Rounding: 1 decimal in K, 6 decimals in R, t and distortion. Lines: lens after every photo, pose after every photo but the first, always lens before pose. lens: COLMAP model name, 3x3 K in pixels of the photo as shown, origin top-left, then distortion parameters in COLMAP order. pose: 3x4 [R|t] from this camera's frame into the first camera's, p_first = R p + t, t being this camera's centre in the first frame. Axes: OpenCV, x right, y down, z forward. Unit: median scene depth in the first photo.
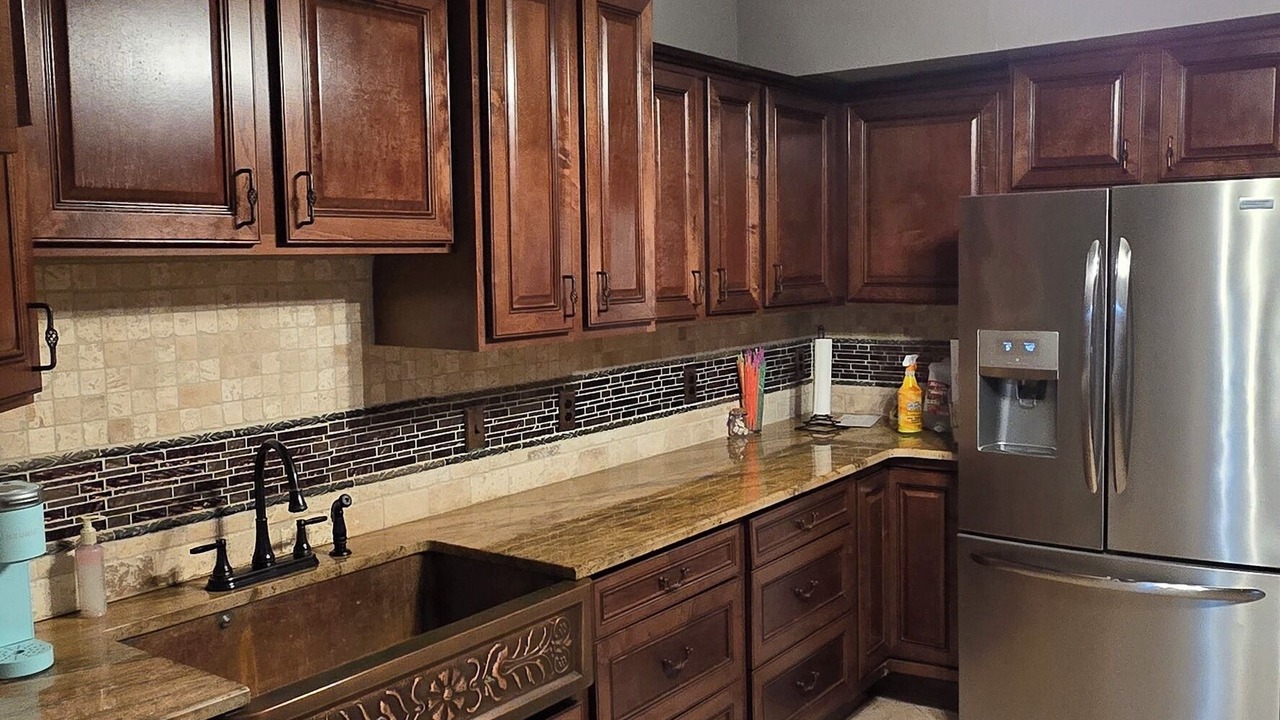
lens RADIAL K [[1129.8, 0, 641.0], [0, 1129.8, 362.8], [0, 0, 1]] dist [-0.006272, 0.024589]
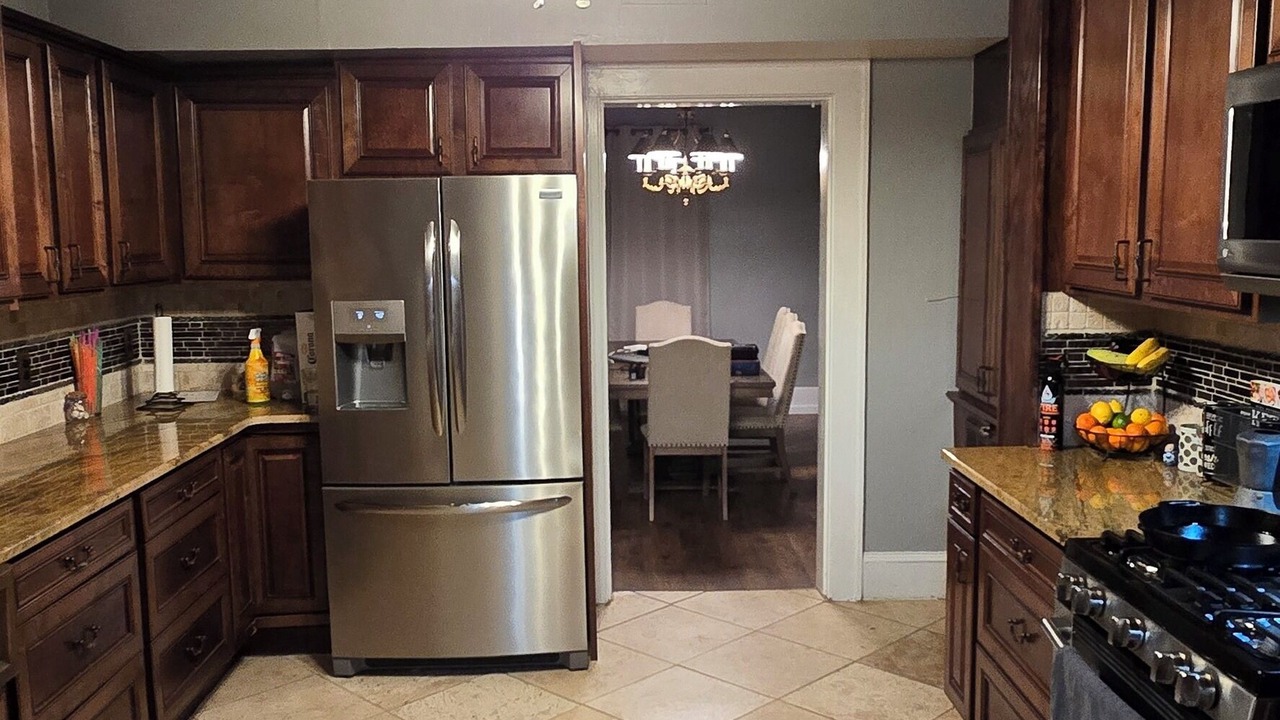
lens RADIAL K [[1129.8, 0, 639.9], [0, 1129.8, 358.9], [0, 0, 1]] dist [-0.006272, 0.024589]
pose [[0.796844, -0.056513, 0.601536, -0.120669], [0.049994, 0.998369, 0.027568, 0.010932], [-0.602113, 0.008106, 0.798370, -0.061523]]
